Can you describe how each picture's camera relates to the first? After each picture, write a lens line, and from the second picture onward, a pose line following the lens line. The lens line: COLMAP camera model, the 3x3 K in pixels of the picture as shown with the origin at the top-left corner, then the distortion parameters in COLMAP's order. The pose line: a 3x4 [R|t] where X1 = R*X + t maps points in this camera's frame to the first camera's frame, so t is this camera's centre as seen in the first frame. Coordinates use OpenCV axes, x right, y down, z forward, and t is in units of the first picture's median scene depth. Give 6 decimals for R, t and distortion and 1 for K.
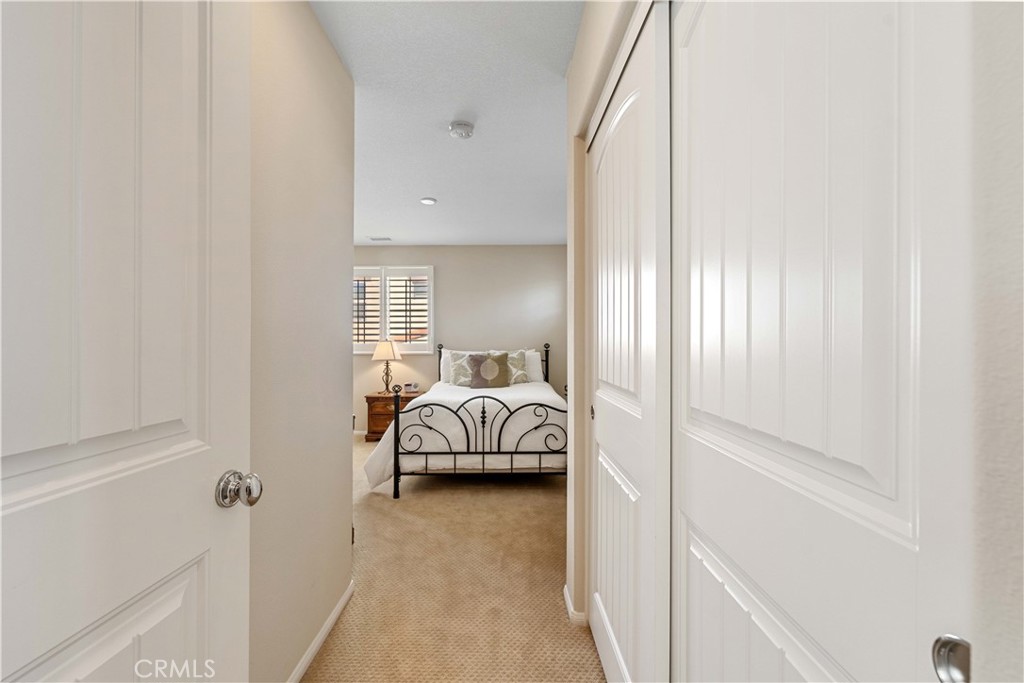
lens RADIAL K [[413.6, 0, 500.4], [0, 413.6, 346.8], [0, 0, 1]] dist [-0.000822, 0.000000]
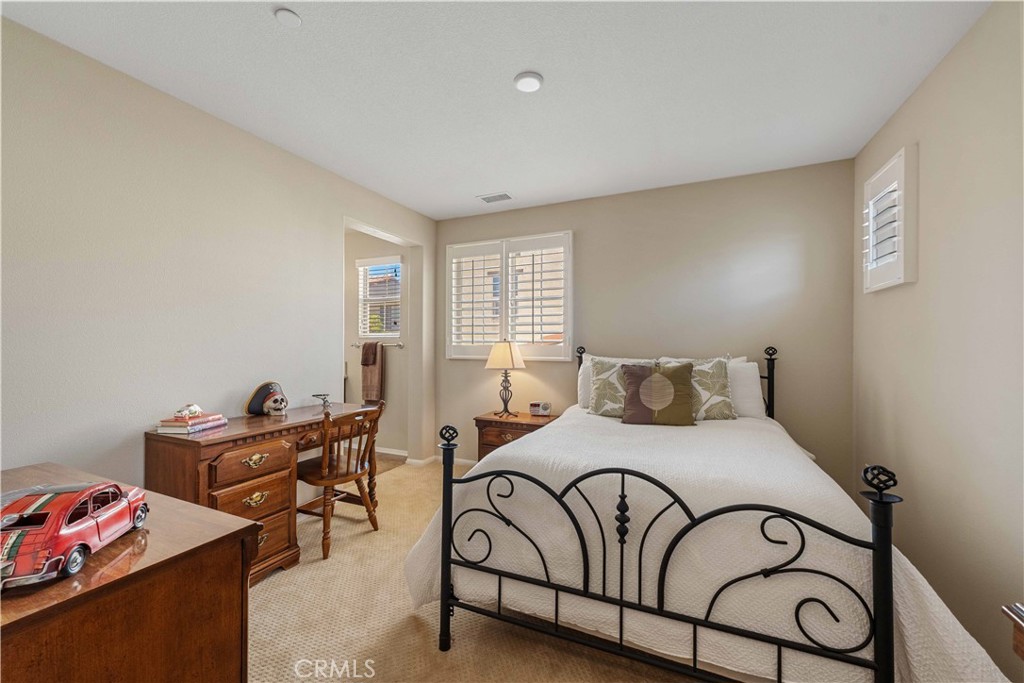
lens RADIAL K [[413.6, 0, 500.4], [0, 413.6, 346.8], [0, 0, 1]] dist [-0.000822, 0.000000]
pose [[0.909178, 0.006149, -0.416363, 0.014913], [-0.008065, 0.999963, -0.002843, -0.003699], [0.416330, 0.005943, 0.909194, 0.391495]]
